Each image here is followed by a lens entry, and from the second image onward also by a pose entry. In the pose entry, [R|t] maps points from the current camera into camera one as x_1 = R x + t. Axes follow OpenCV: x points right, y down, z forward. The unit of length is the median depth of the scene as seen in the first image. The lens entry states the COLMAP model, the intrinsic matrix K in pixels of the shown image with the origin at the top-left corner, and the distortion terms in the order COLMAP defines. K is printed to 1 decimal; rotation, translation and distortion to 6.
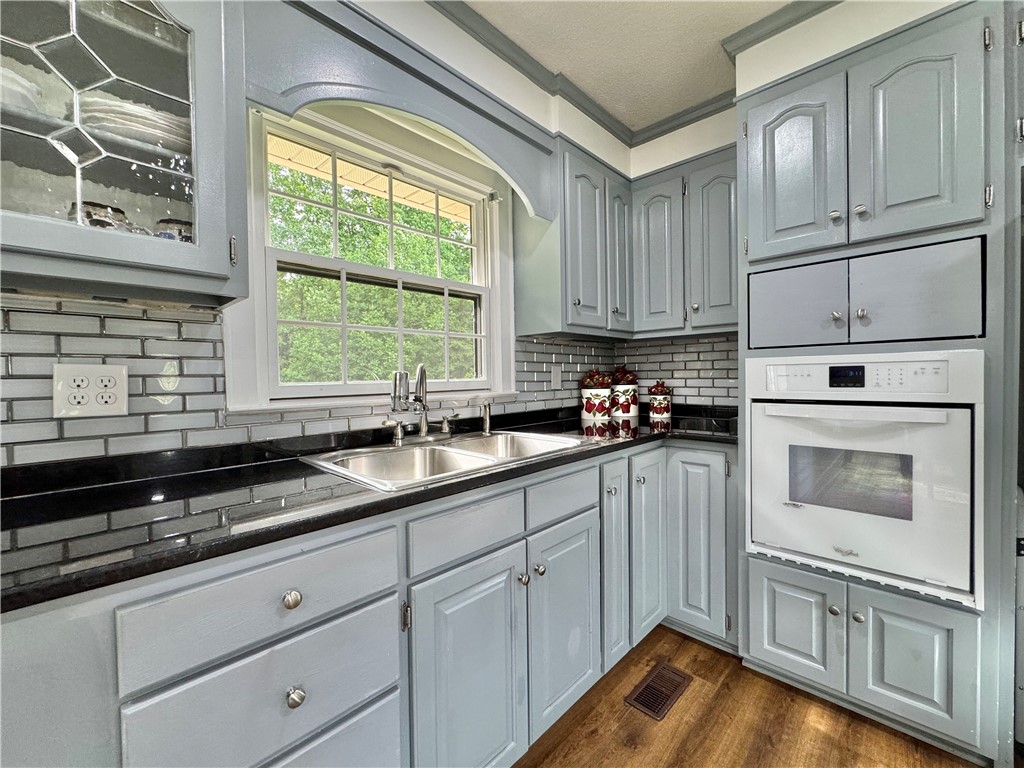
lens RADIAL K [[416.0, 0, 512.0], [0, 416.0, 384.0], [0, 0, 1]] dist [-0.001925, -0.000123]
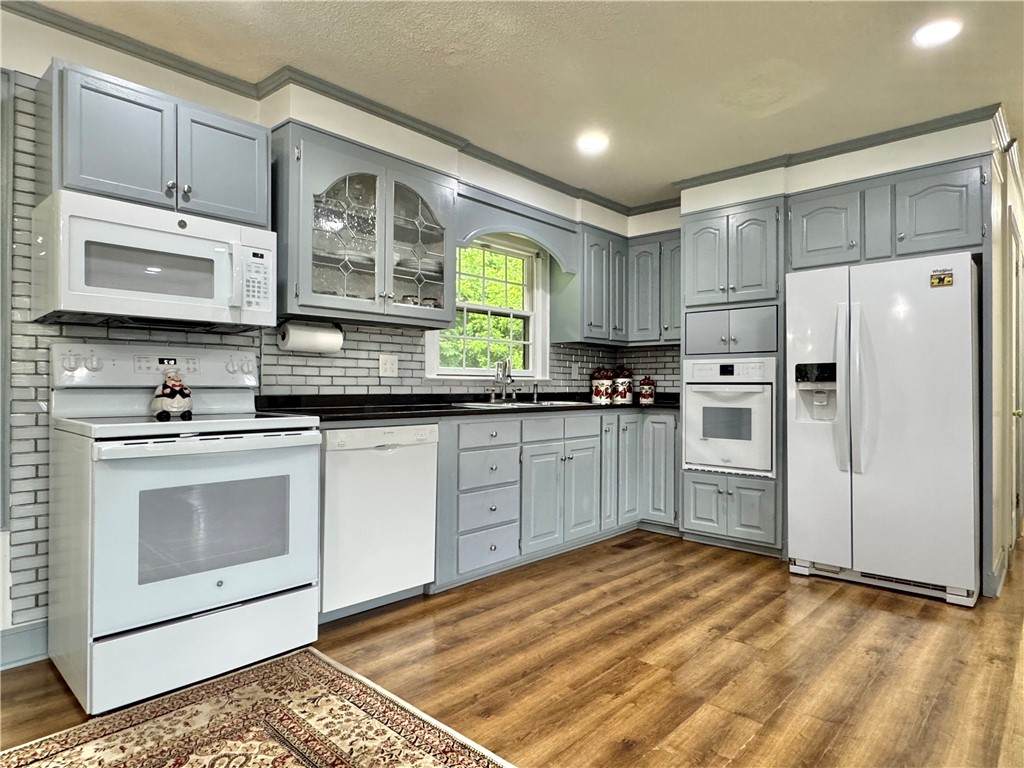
lens RADIAL K [[597.8, 0, 512.0], [0, 597.8, 384.0], [0, 0, 1]] dist [0.000480, 0.000087]
pose [[0.999353, 0.021292, 0.028971, -0.193804], [-0.020633, 0.999526, -0.022836, 0.090377], [-0.029444, 0.022224, 0.999319, -1.211447]]
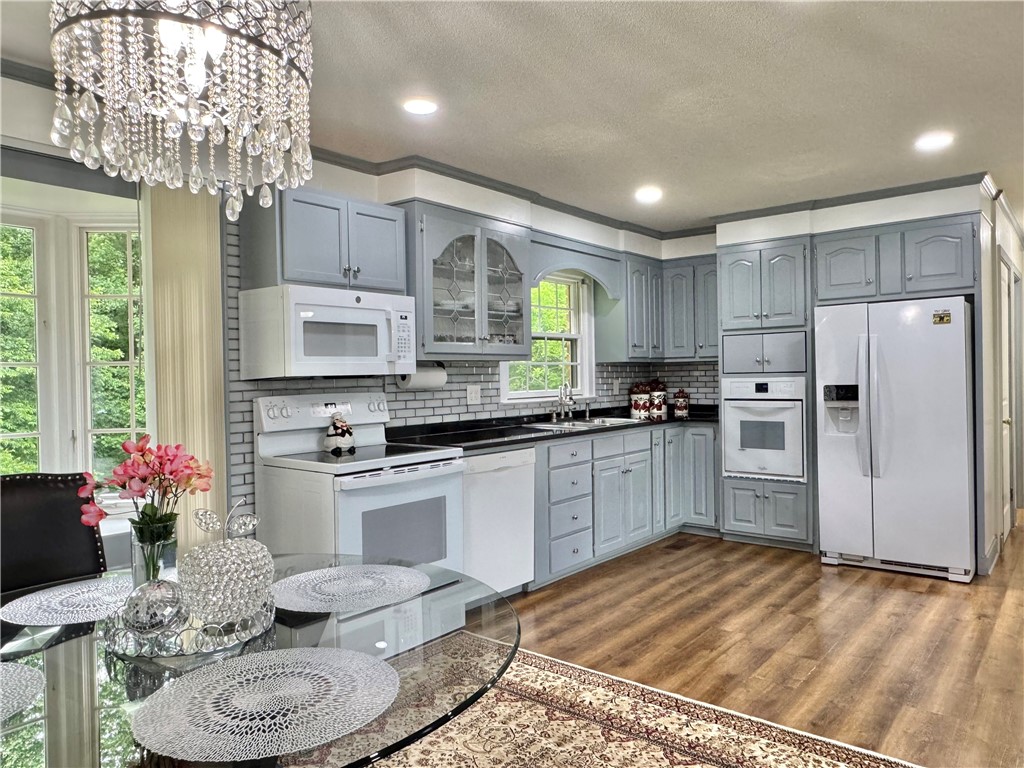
lens RADIAL K [[706.4, 0, 512.0], [0, 706.4, 384.0], [0, 0, 1]] dist [0.000481, 0.000695]
pose [[0.995803, -0.002433, 0.091485, -0.580277], [0.003091, 0.999970, -0.007052, -0.011006], [-0.091465, 0.007305, 0.995781, -1.771363]]
